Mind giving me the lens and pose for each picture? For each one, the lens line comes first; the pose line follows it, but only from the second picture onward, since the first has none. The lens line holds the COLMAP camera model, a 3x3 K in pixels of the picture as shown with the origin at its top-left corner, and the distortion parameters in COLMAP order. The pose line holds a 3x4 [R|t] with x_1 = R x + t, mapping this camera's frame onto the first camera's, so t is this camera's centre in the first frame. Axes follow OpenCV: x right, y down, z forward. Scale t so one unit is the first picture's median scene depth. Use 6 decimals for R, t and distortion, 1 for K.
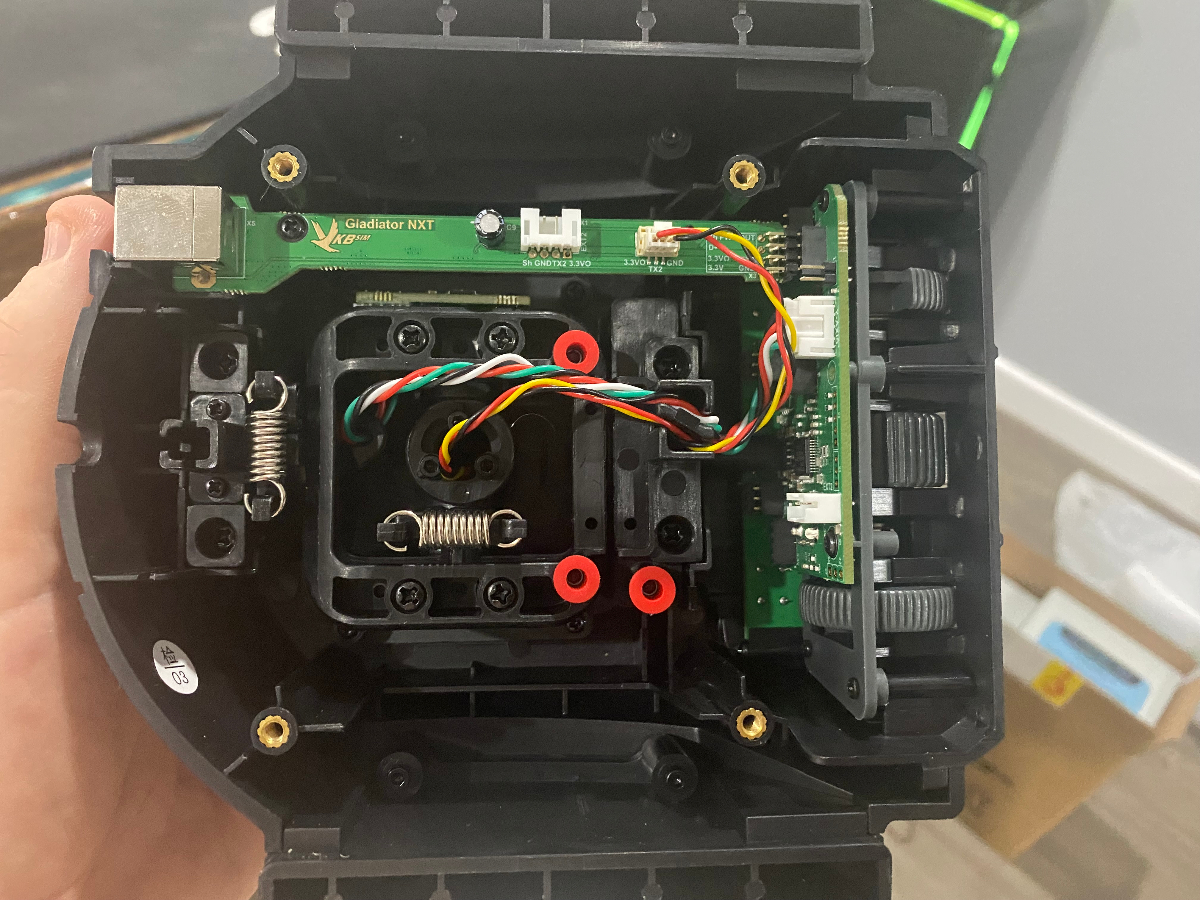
lens RADIAL K [[944.1, 0, 600.0], [0, 944.1, 450.0], [0, 0, 1]] dist [-0.001381, -0.004325]
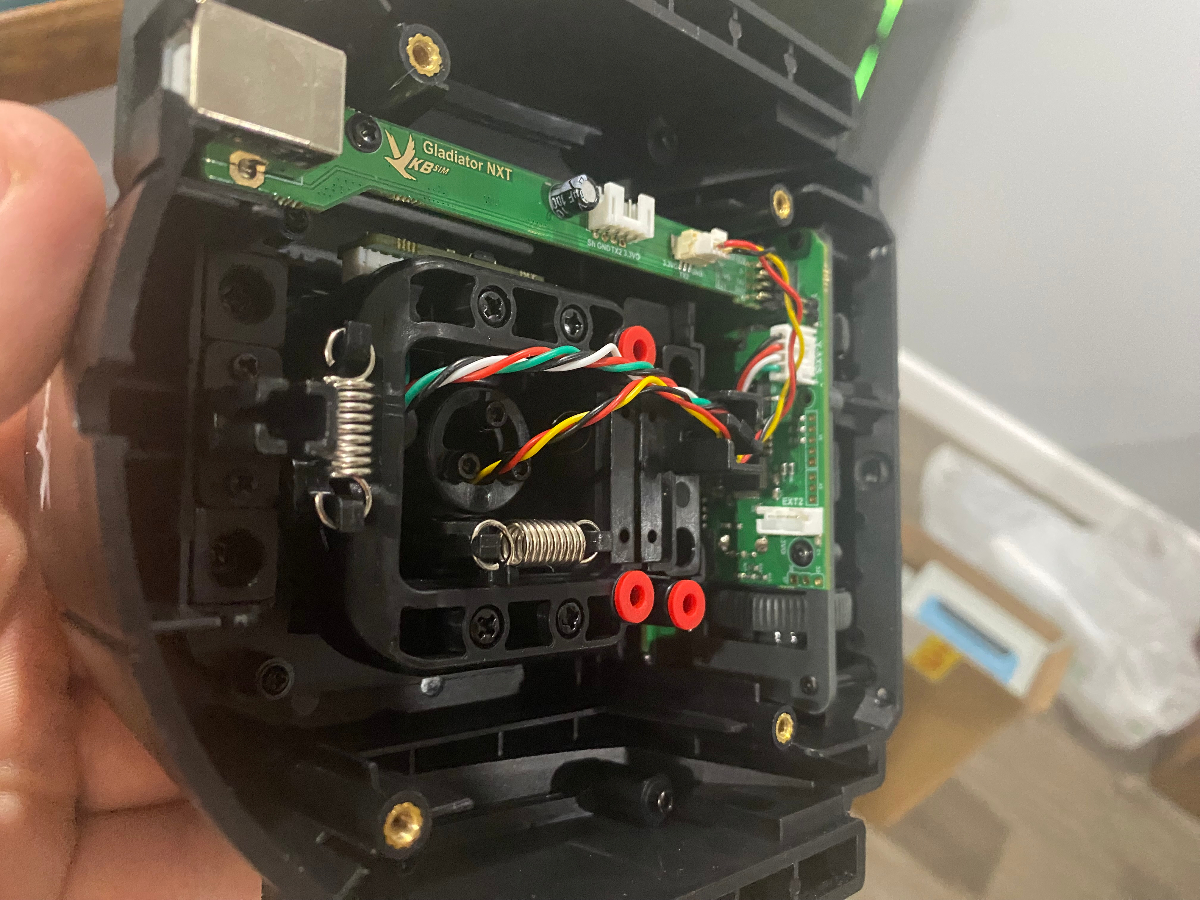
lens RADIAL K [[944.1, 0, 600.0], [0, 944.1, 450.0], [0, 0, 1]] dist [-0.001381, -0.004325]
pose [[0.763769, 0.058563, 0.642827, -0.643902], [-0.050406, 0.998246, -0.031053, 0.024138], [-0.643518, -0.008684, 0.765382, 0.318618]]
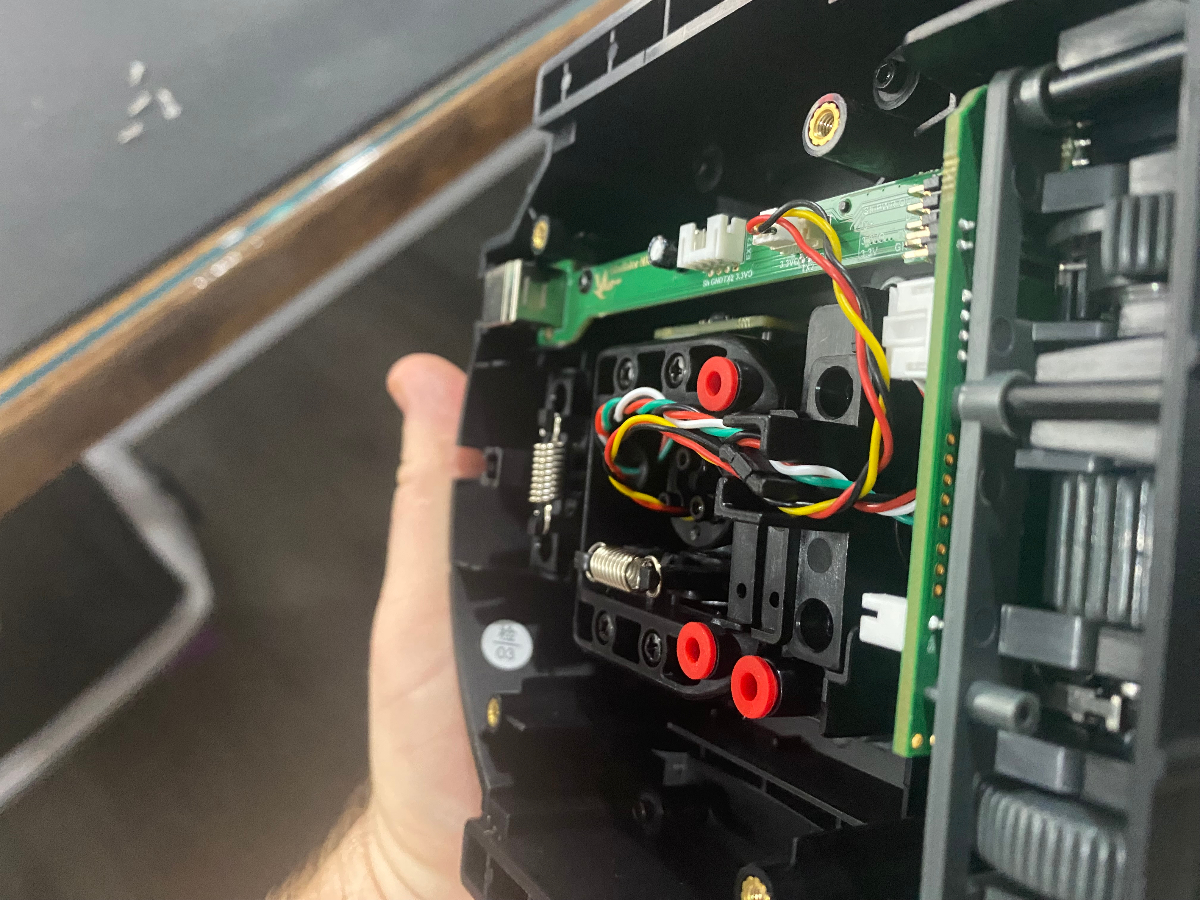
lens RADIAL K [[934.1, 0, 597.6], [0, 934.1, 419.0], [0, 0, 1]] dist [-0.001917, -0.001318]
pose [[0.411426, 0.005763, -0.911425, 0.695357], [-0.050873, 0.998566, -0.016651, -0.051649], [0.910022, 0.053218, 0.411129, 0.563279]]
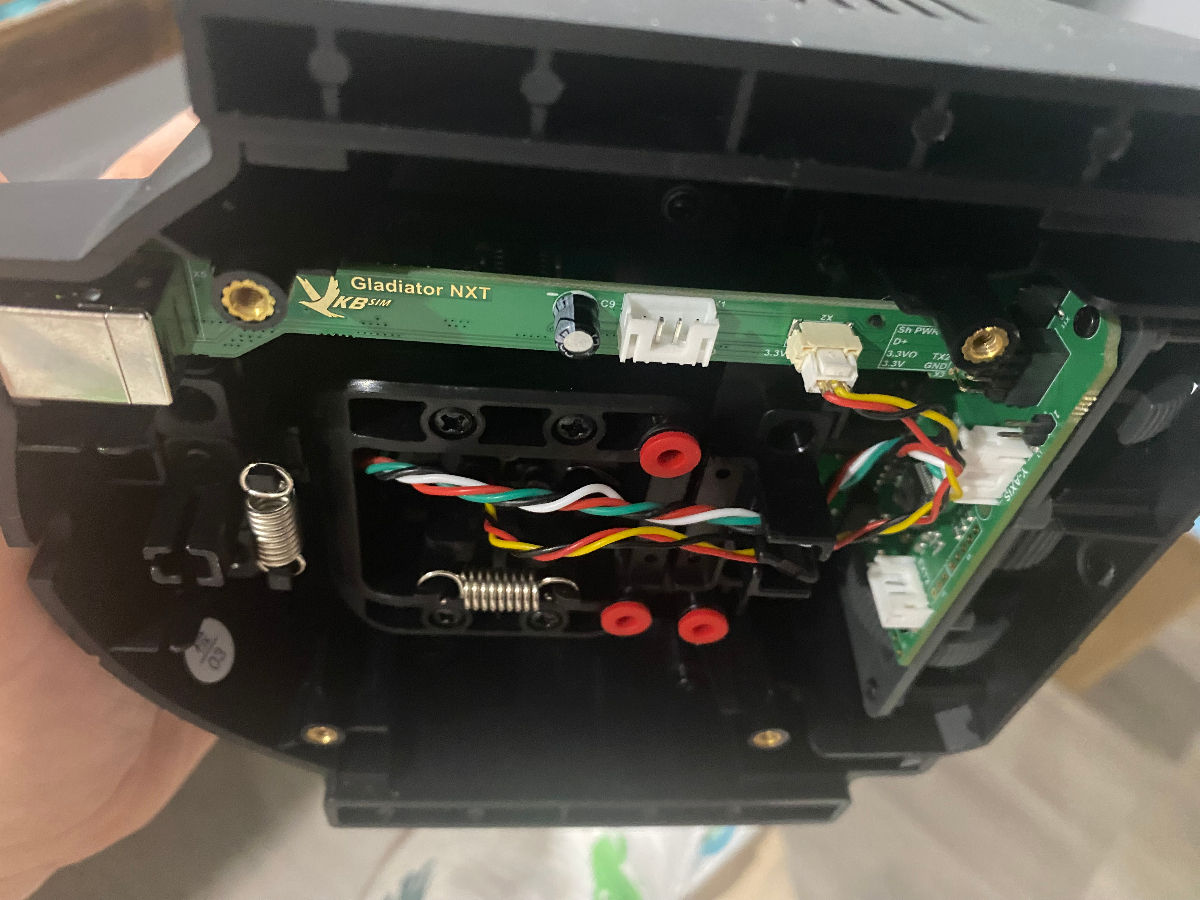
lens RADIAL K [[944.1, 0, 600.0], [0, 944.1, 450.0], [0, 0, 1]] dist [-0.001381, -0.004325]
pose [[0.990251, 0.116446, 0.076442, -0.141114], [-0.133727, 0.641130, 0.755691, -0.671542], [0.038988, -0.758546, 0.650452, 0.515382]]
